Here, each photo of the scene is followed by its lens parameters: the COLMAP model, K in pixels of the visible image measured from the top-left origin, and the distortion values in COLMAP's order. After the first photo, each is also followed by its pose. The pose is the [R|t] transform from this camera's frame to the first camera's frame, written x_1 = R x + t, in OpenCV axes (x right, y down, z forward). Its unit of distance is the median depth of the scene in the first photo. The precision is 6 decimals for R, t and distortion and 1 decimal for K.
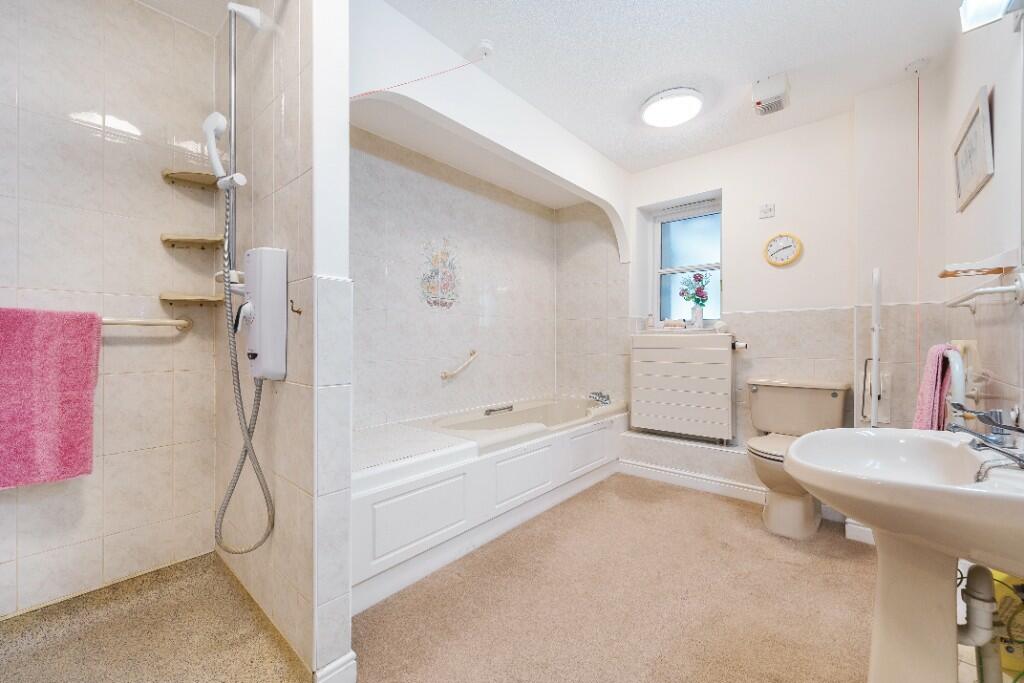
lens RADIAL K [[407.1, 0, 507.3], [0, 407.1, 343.3], [0, 0, 1]] dist [-0.000028, 0.000007]
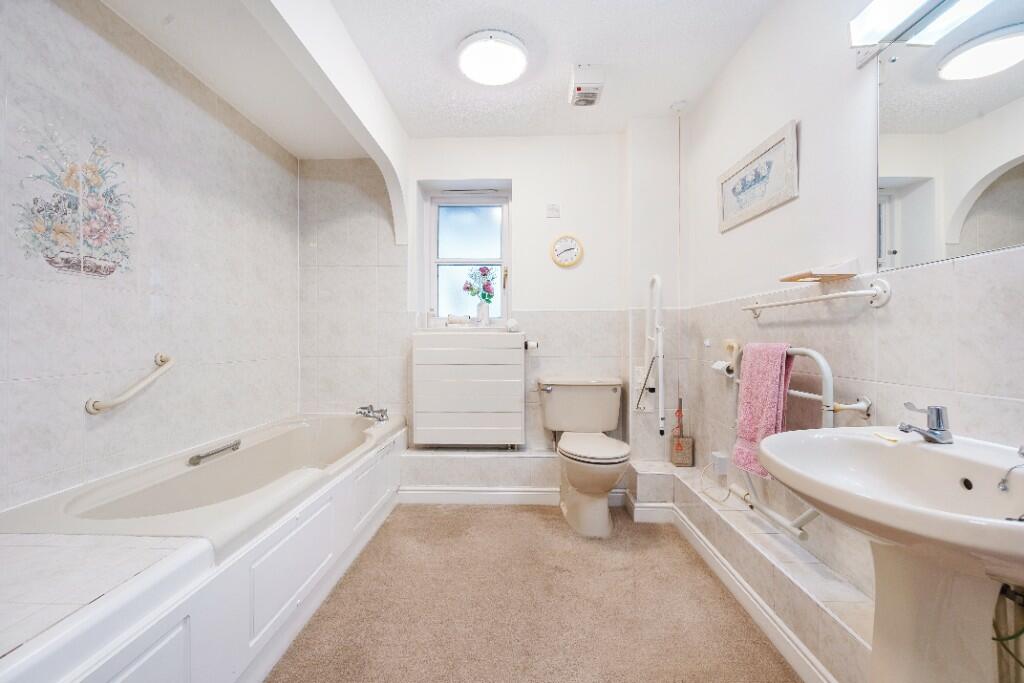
lens RADIAL K [[407.1, 0, 507.3], [0, 407.1, 343.3], [0, 0, 1]] dist [-0.000028, 0.000007]
pose [[0.767655, -0.004374, 0.640849, -0.084243], [0.003675, 0.999990, 0.002424, -0.000971], [-0.640853, 0.000494, 0.767663, 0.272003]]
